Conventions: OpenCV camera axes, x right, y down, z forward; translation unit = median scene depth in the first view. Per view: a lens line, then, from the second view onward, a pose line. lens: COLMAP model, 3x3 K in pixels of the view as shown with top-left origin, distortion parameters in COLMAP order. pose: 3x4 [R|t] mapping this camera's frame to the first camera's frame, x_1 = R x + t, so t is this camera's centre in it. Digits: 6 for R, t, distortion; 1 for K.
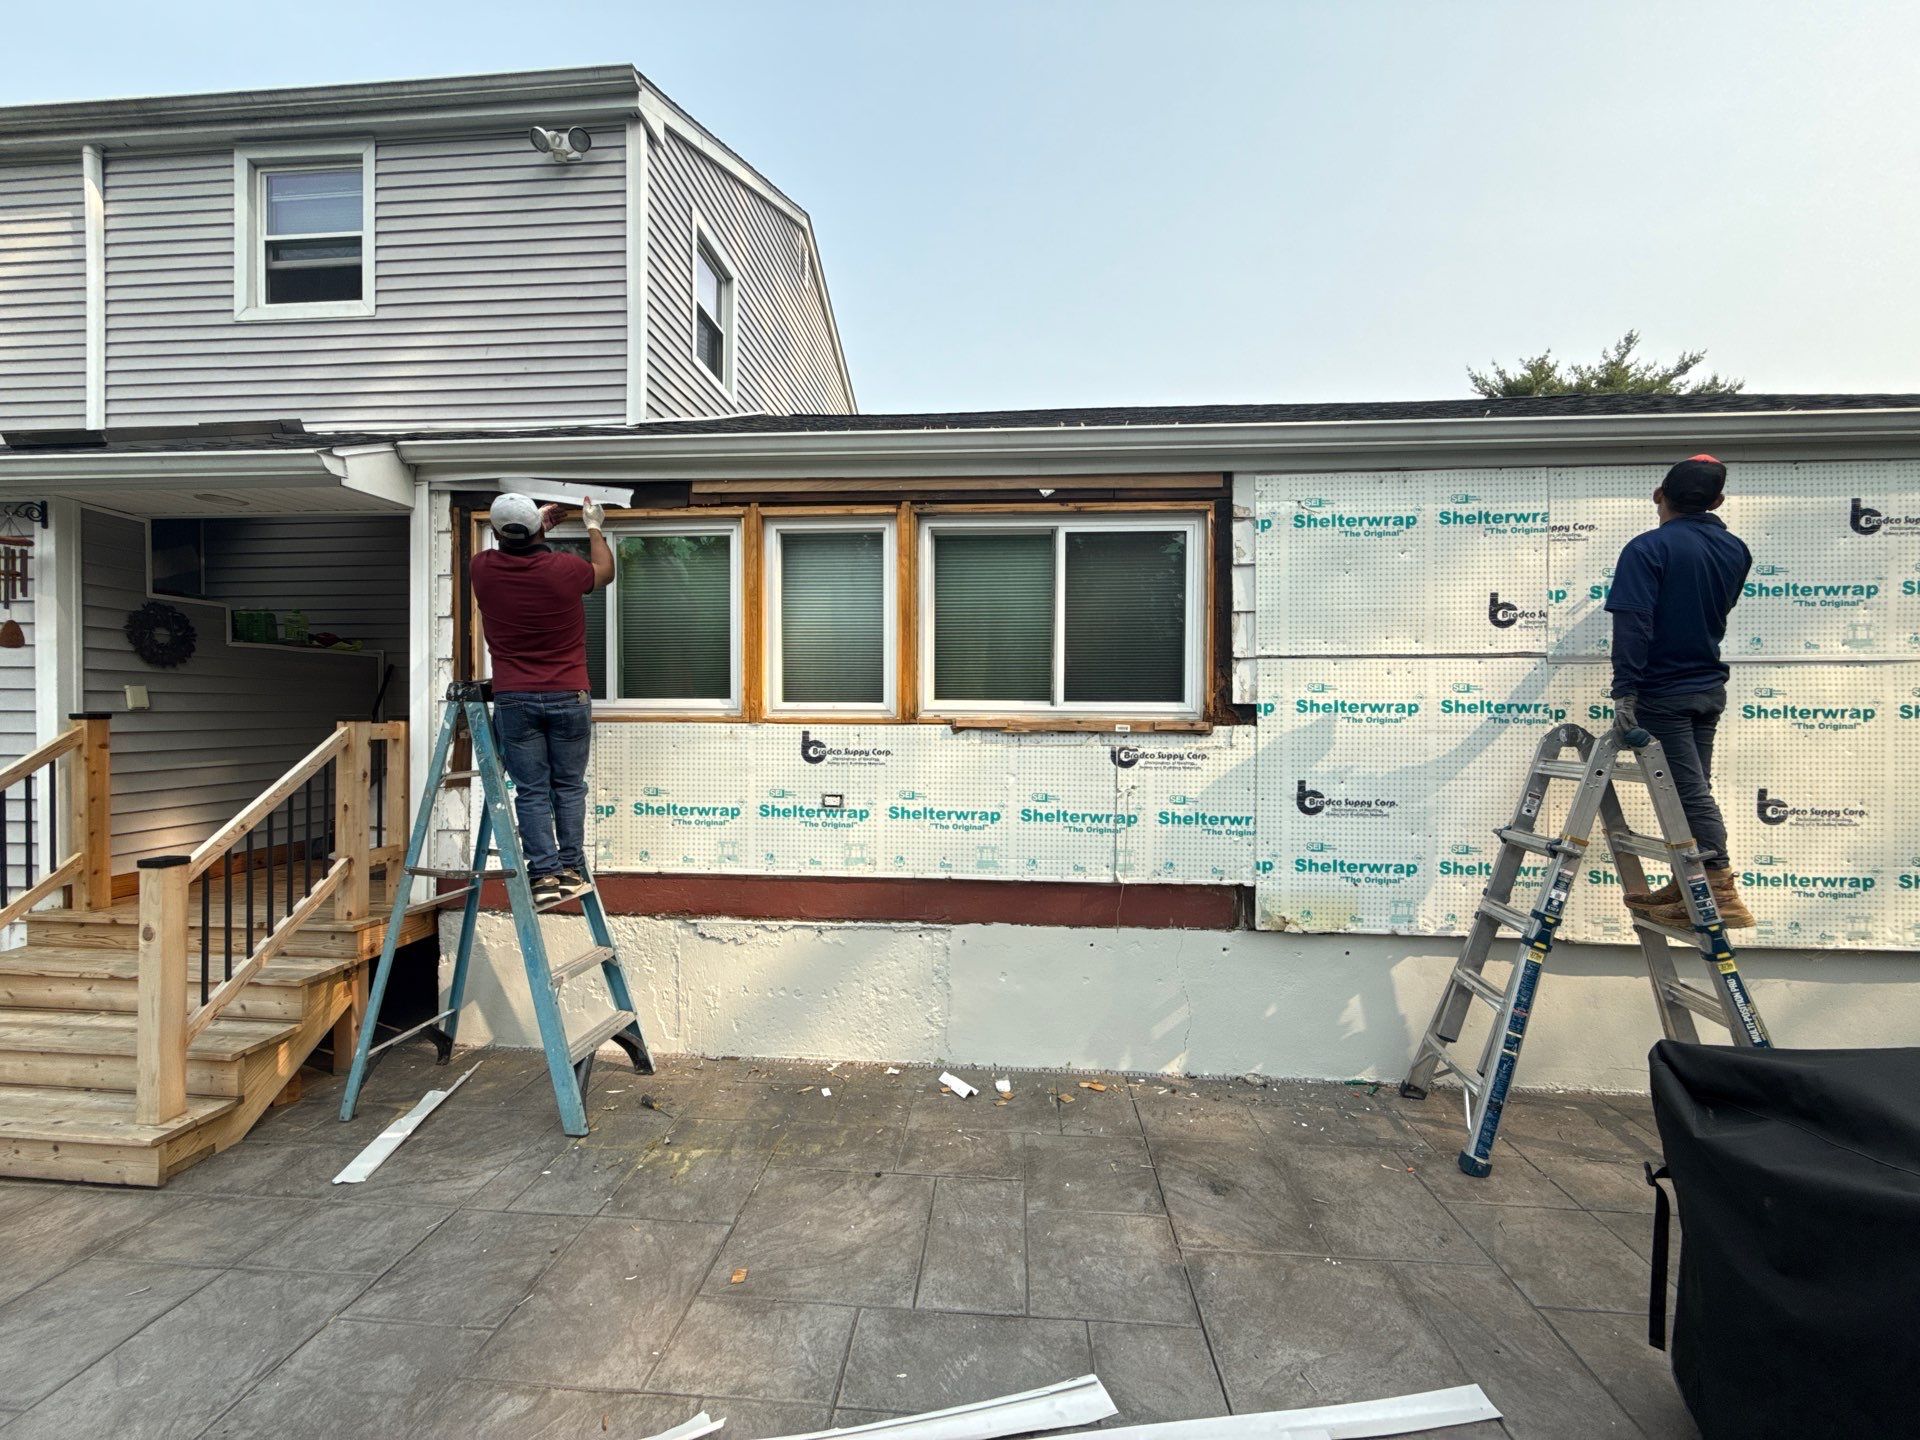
lens RADIAL K [[781.3, 0, 961.3], [0, 781.3, 717.7], [0, 0, 1]] dist [0.000811, -0.000071]
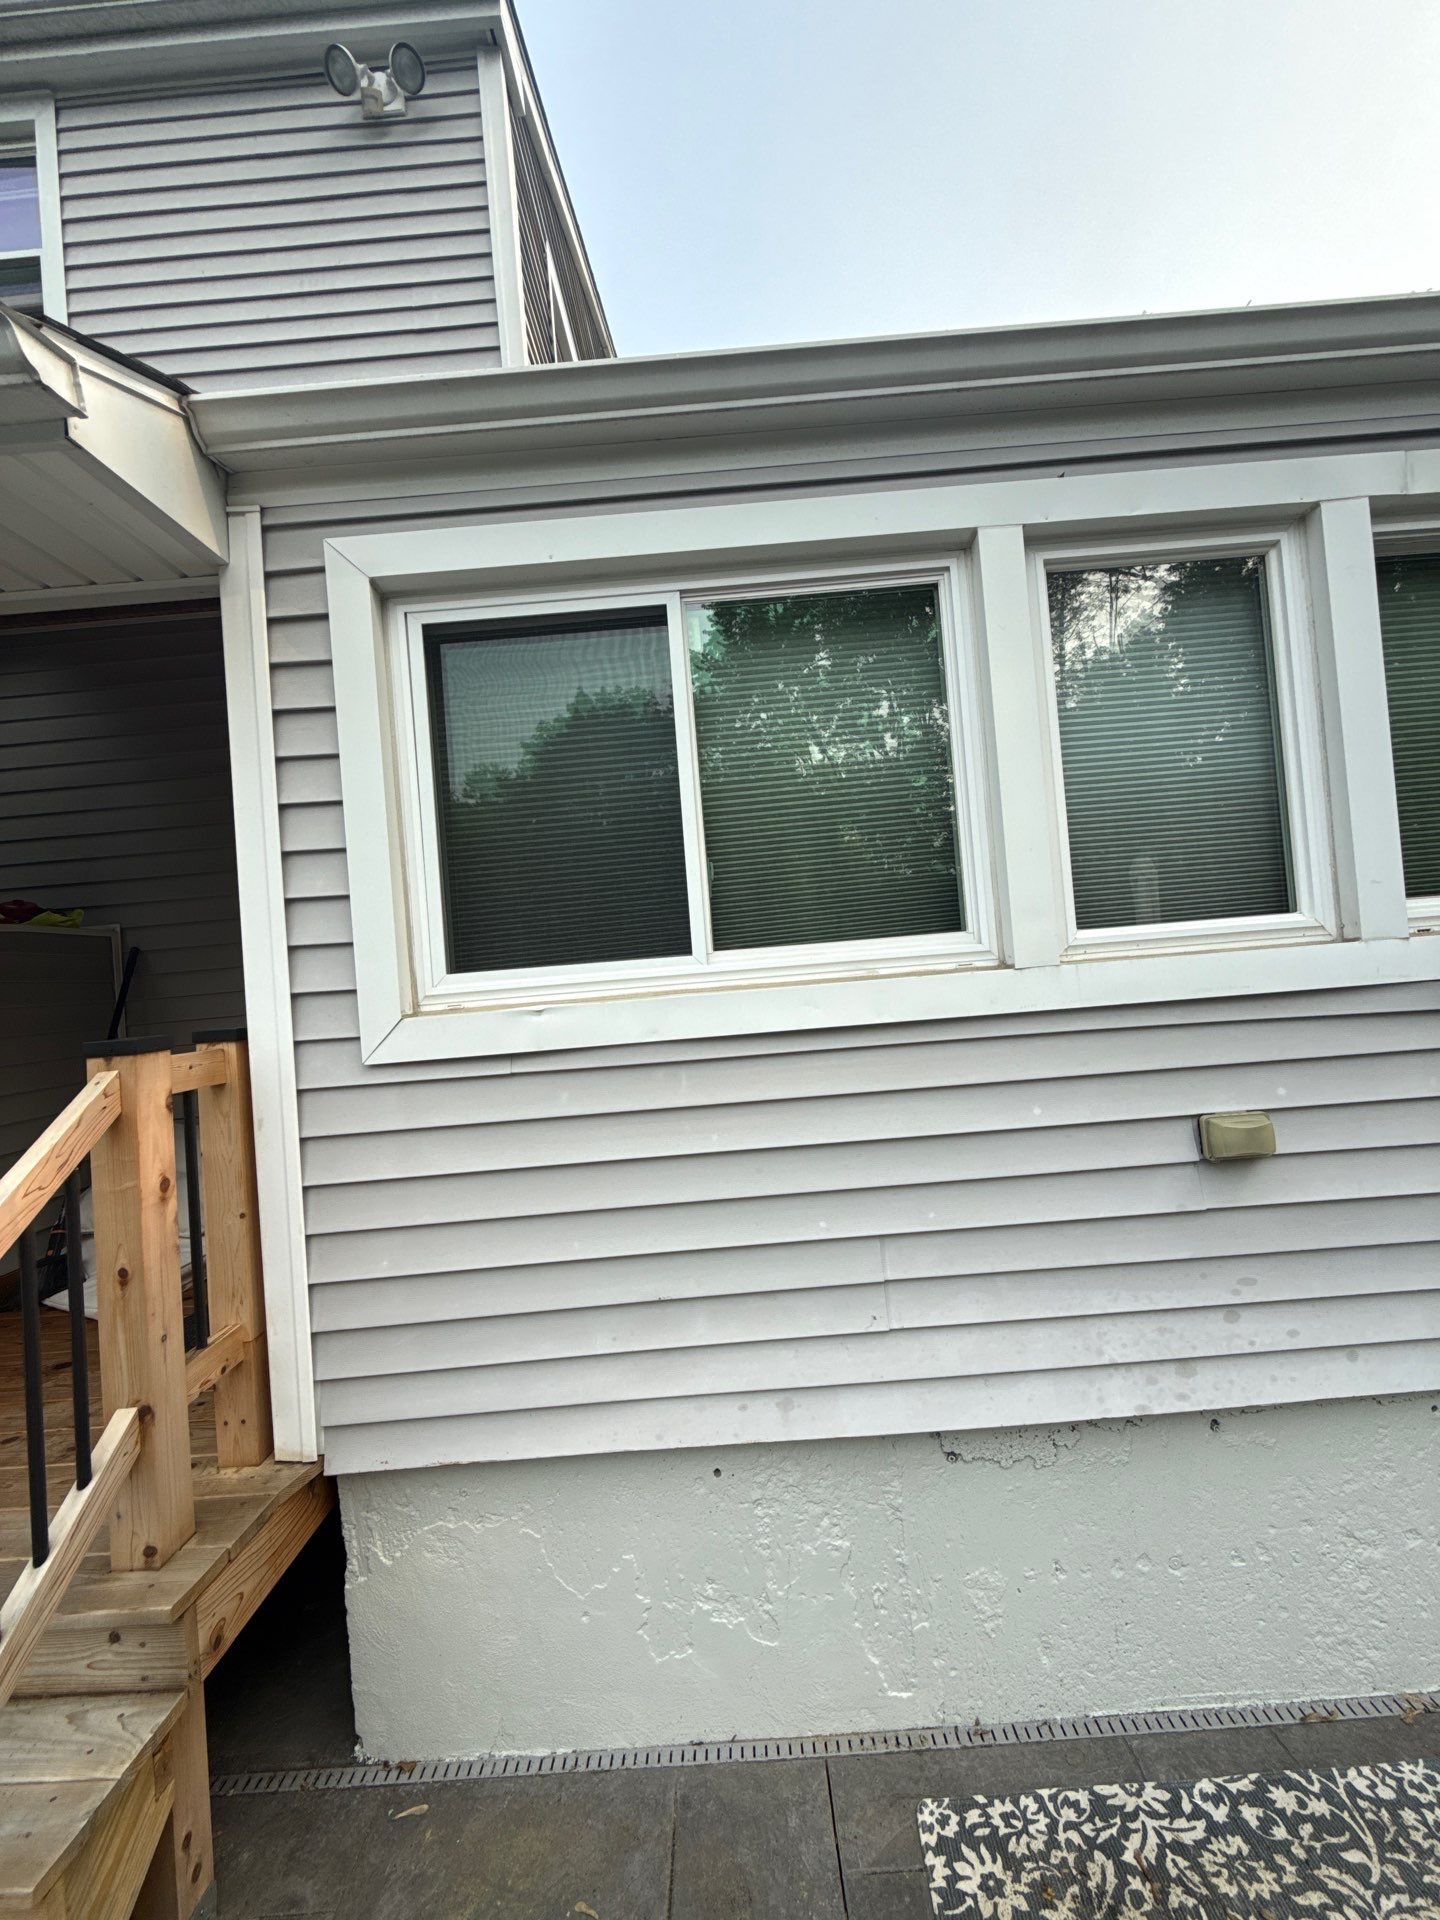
lens RADIAL K [[781.3, 0, 728.1], [0, 781.3, 960.7], [0, 0, 1]] dist [0.000811, -0.000071]
pose [[0.994200, -0.081460, 0.070220, -0.501858], [0.083595, 0.996106, -0.028018, -0.006470], [-0.067664, 0.033726, 0.997138, 0.584745]]
